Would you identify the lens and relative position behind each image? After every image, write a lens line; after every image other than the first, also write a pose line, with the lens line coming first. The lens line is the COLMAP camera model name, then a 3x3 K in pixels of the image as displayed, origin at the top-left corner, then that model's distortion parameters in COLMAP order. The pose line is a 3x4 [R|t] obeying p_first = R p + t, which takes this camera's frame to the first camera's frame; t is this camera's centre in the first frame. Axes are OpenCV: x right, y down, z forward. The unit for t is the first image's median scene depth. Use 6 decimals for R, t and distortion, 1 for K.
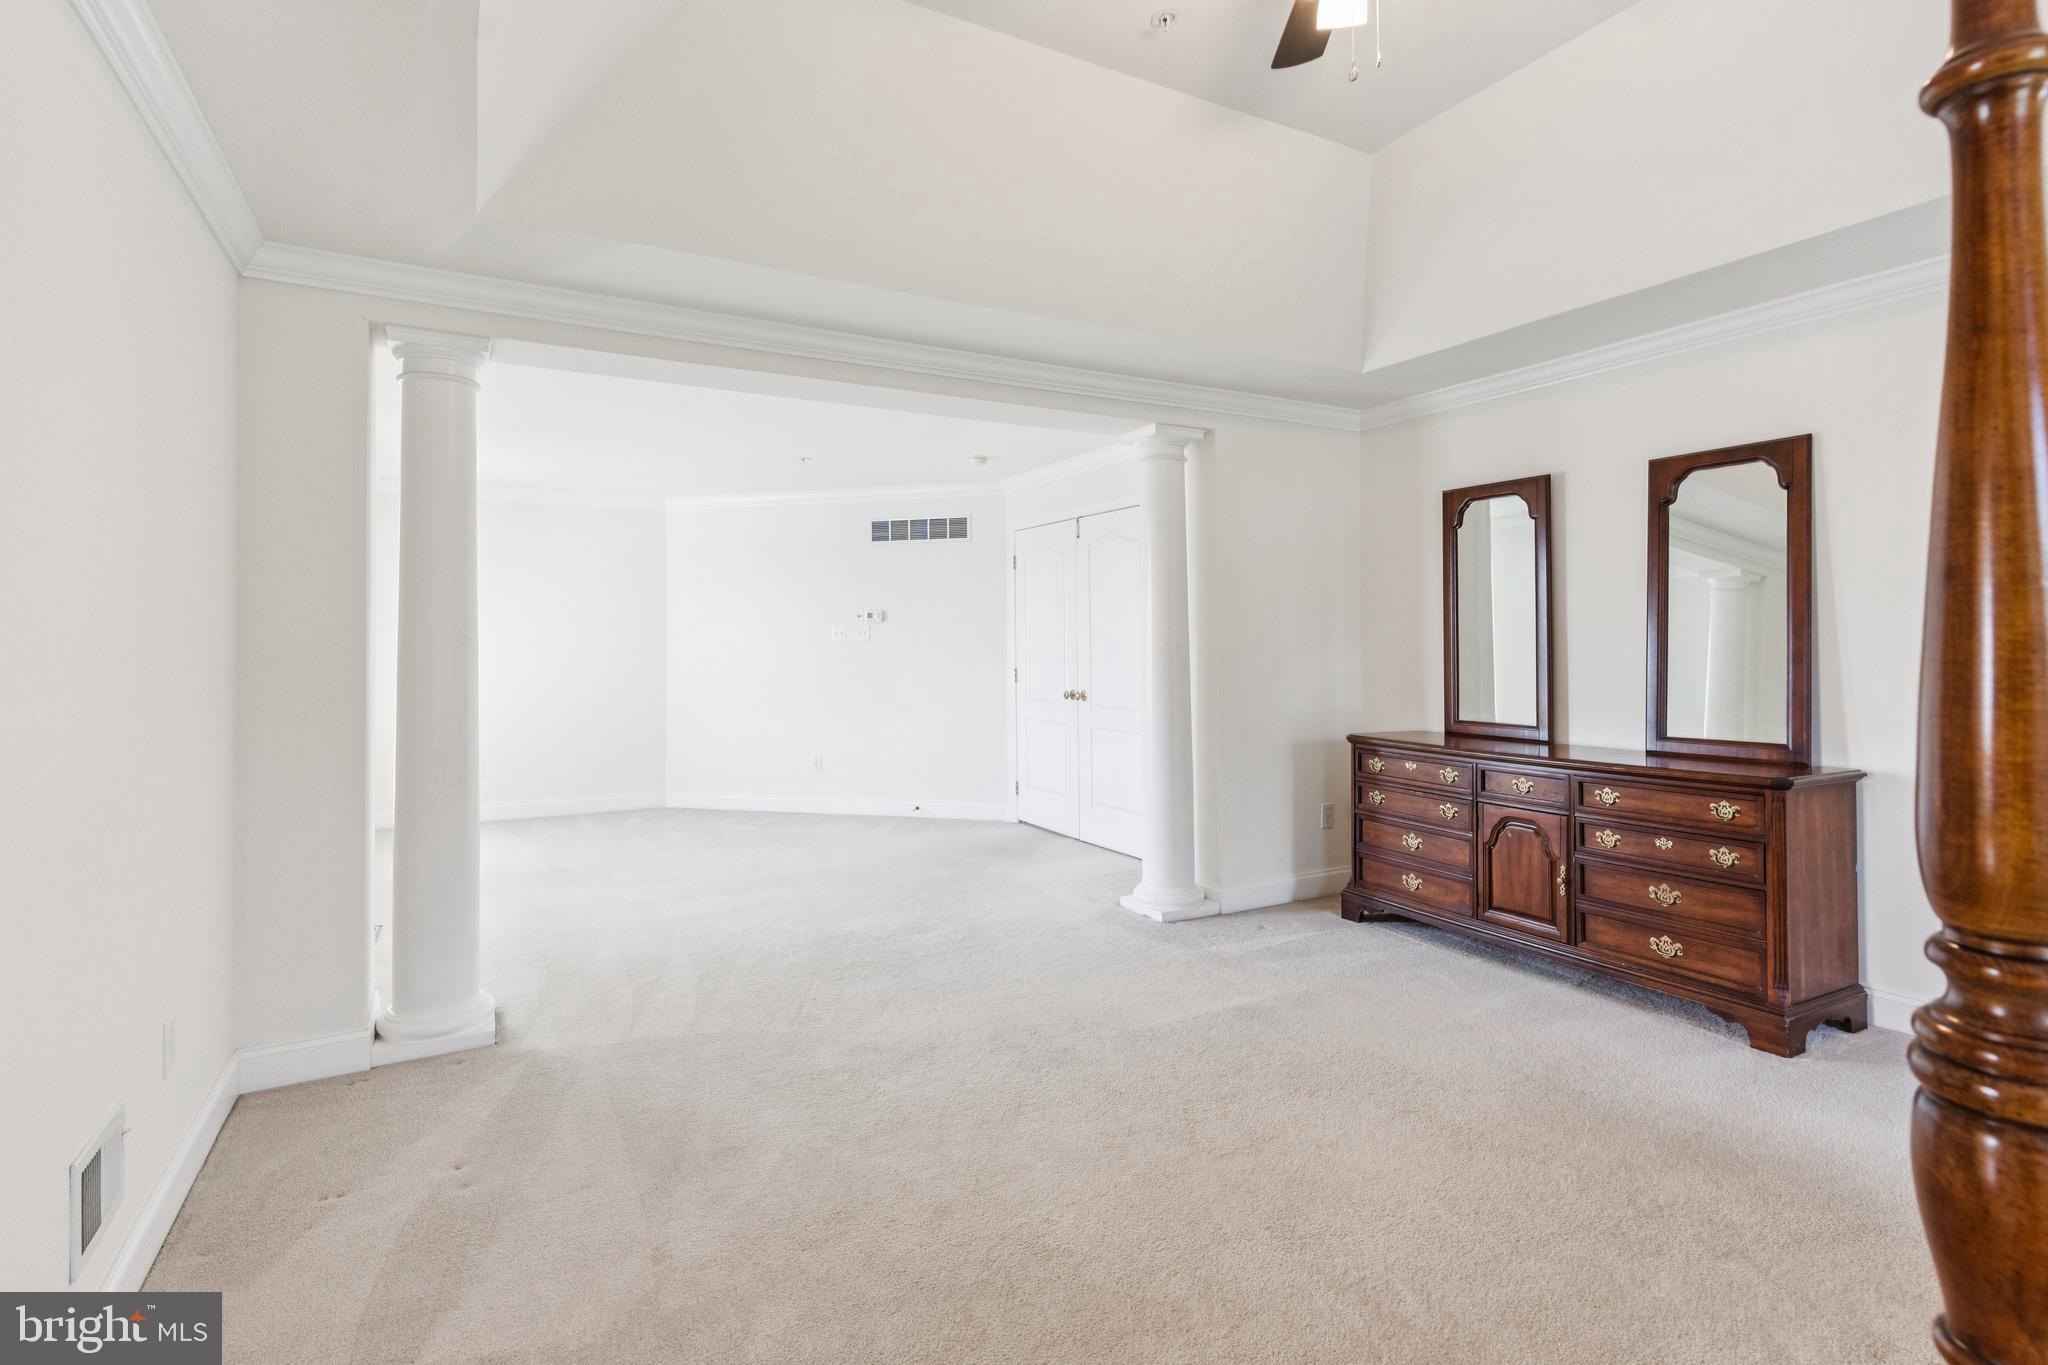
lens RADIAL K [[987.1, 0, 1026.4], [0, 987.1, 669.3], [0, 0, 1]] dist [-0.002212, 0.001107]
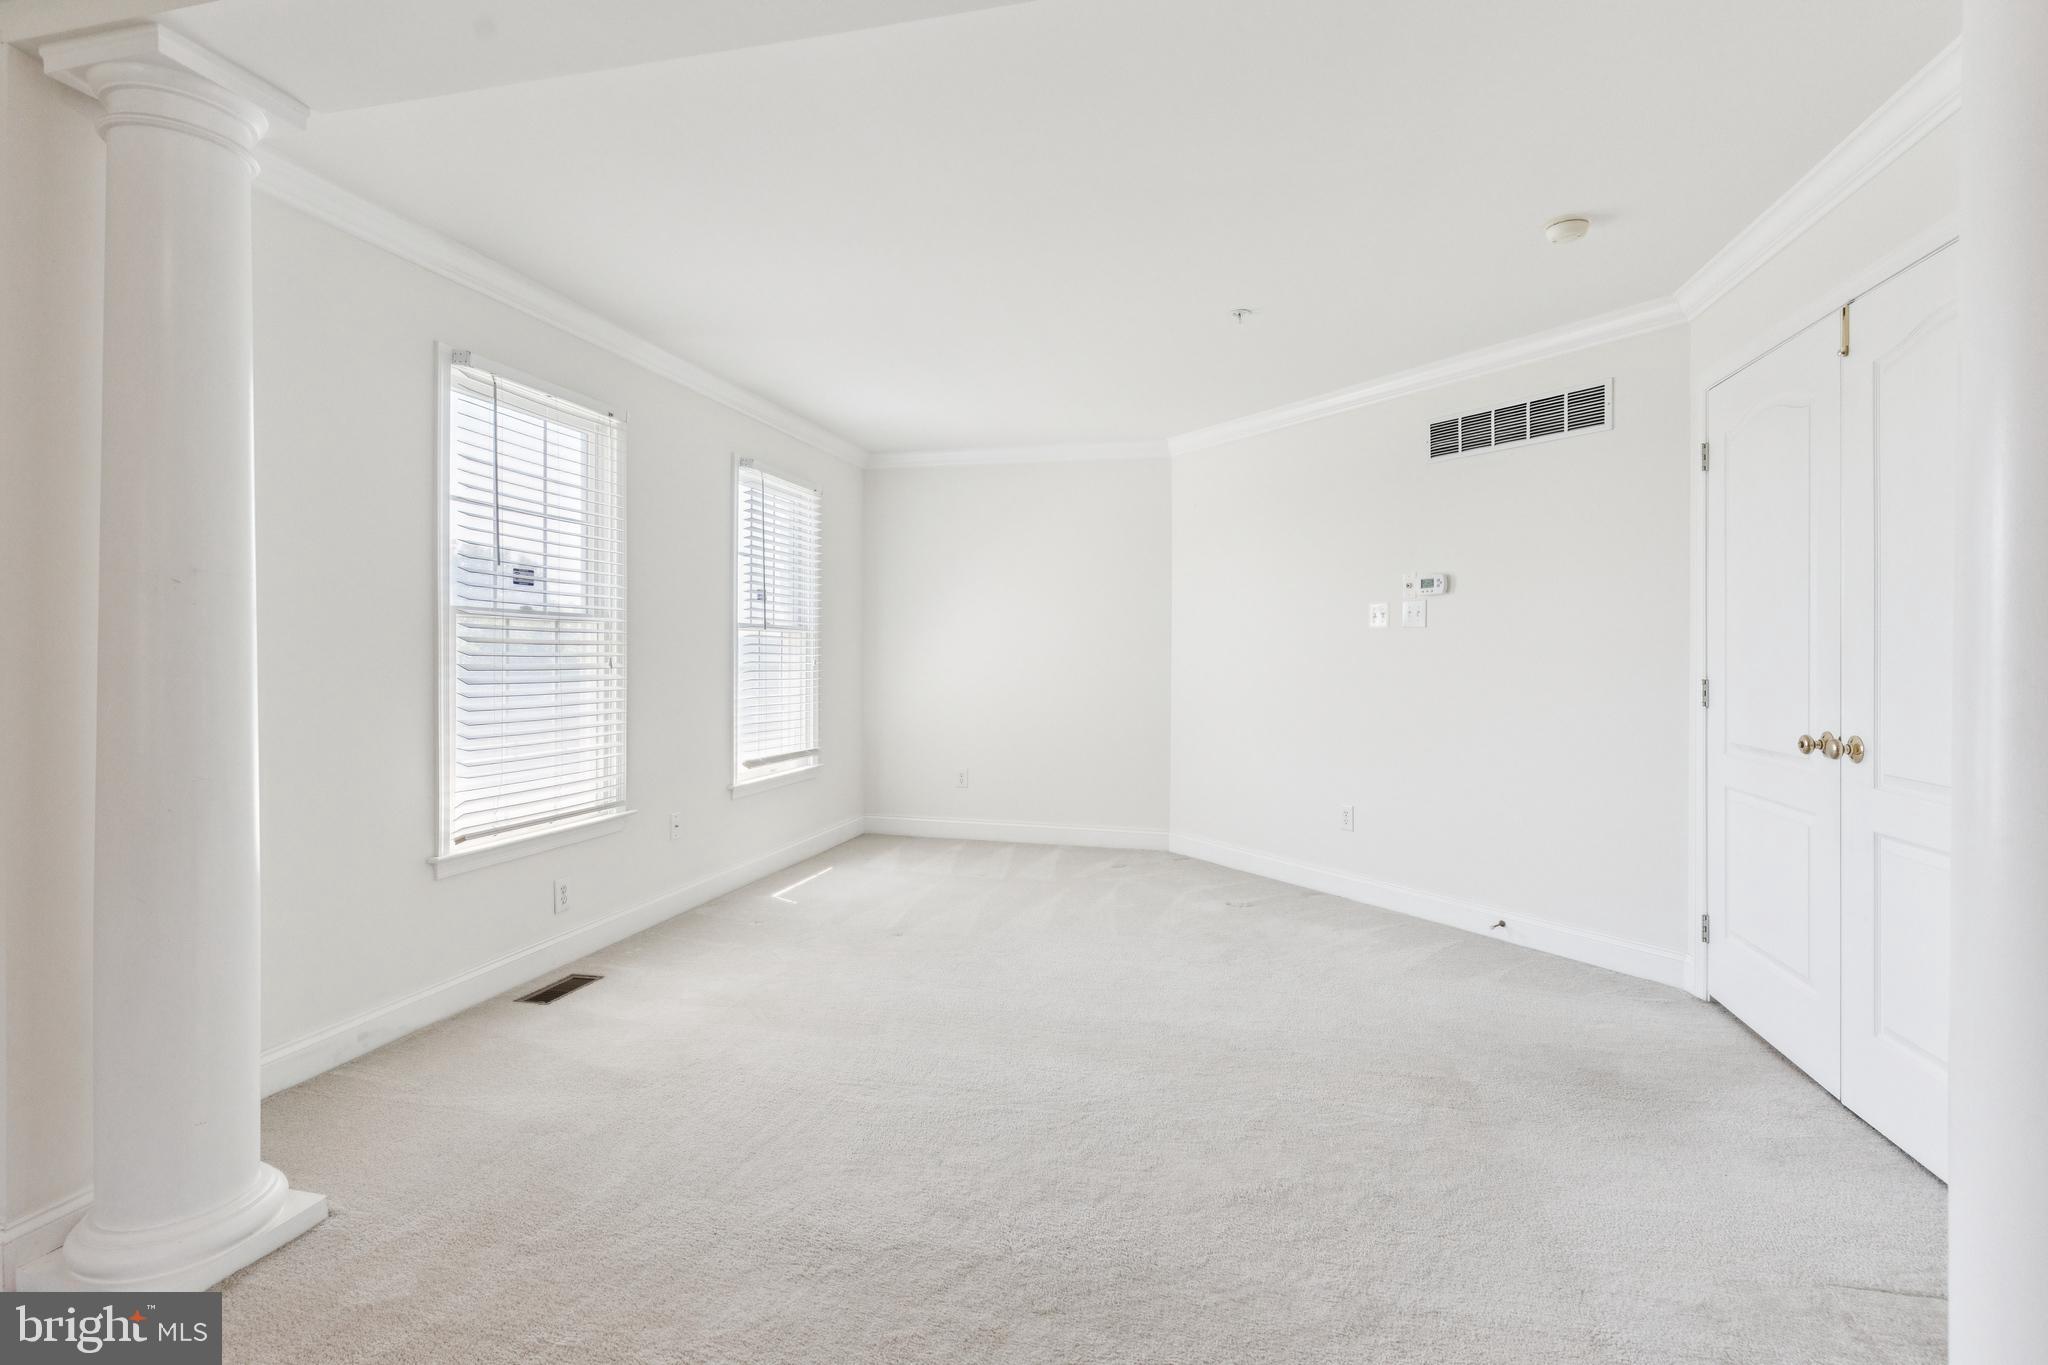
lens RADIAL K [[987.1, 0, 1020.5], [0, 987.1, 672.4], [0, 0, 1]] dist [-0.002212, 0.001107]
pose [[0.729368, 0.023060, -0.683733, 0.072310], [-0.025152, 0.999660, 0.006885, 0.001207], [0.683659, 0.012175, 0.729700, 0.407596]]
